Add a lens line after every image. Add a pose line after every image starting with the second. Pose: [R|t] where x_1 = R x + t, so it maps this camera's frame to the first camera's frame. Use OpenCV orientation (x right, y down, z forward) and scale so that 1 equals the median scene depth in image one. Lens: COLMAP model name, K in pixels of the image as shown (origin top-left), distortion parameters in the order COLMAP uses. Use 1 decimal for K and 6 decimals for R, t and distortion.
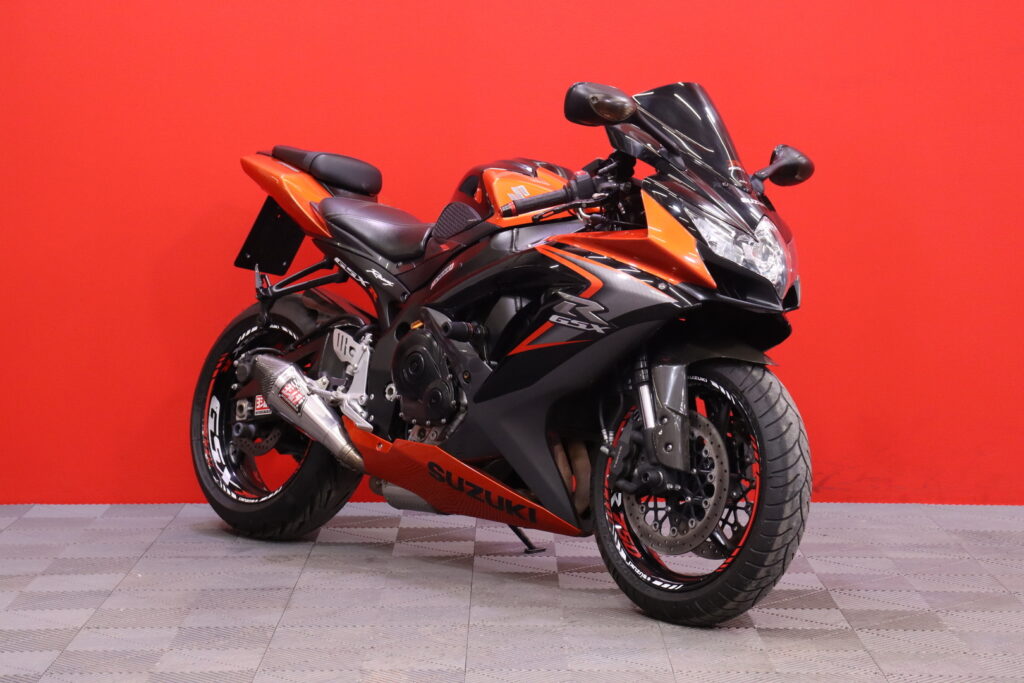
lens RADIAL K [[2462.3, 0, 512.0], [0, 2462.3, 341.5], [0, 0, 1]] dist [0.327151, -0.152630]
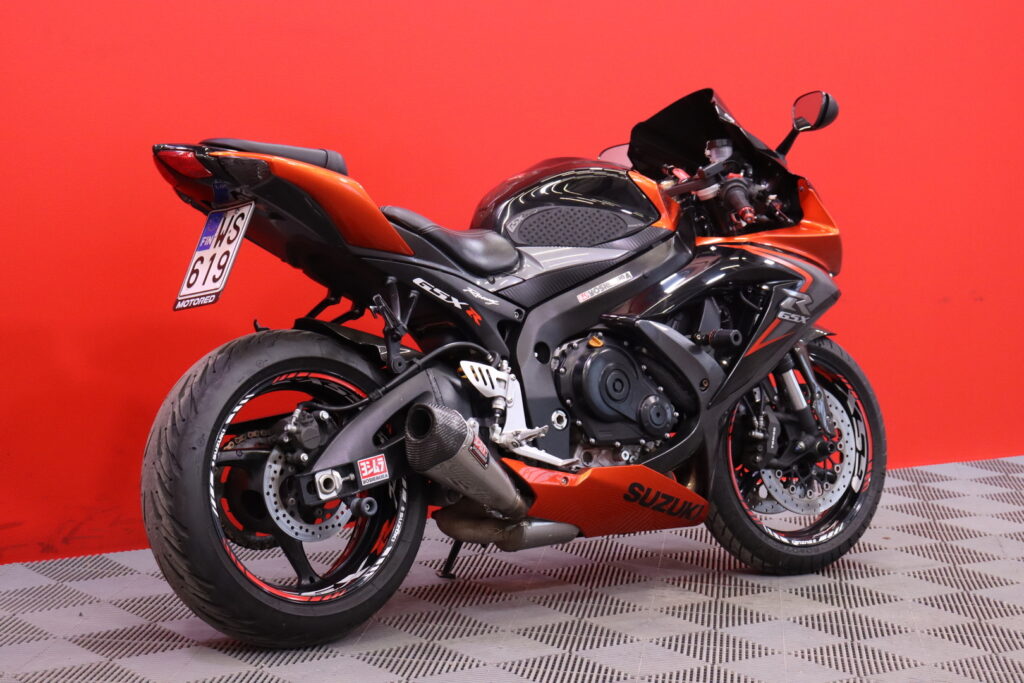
lens RADIAL K [[2159.2, 0, 512.0], [0, 2159.2, 341.5], [0, 0, 1]] dist [0.270366, -0.016306]
pose [[0.088470, -0.107204, 0.990293, -0.860673], [0.049013, 0.993456, 0.103168, -0.093779], [-0.994872, 0.039410, 0.093146, 0.976015]]
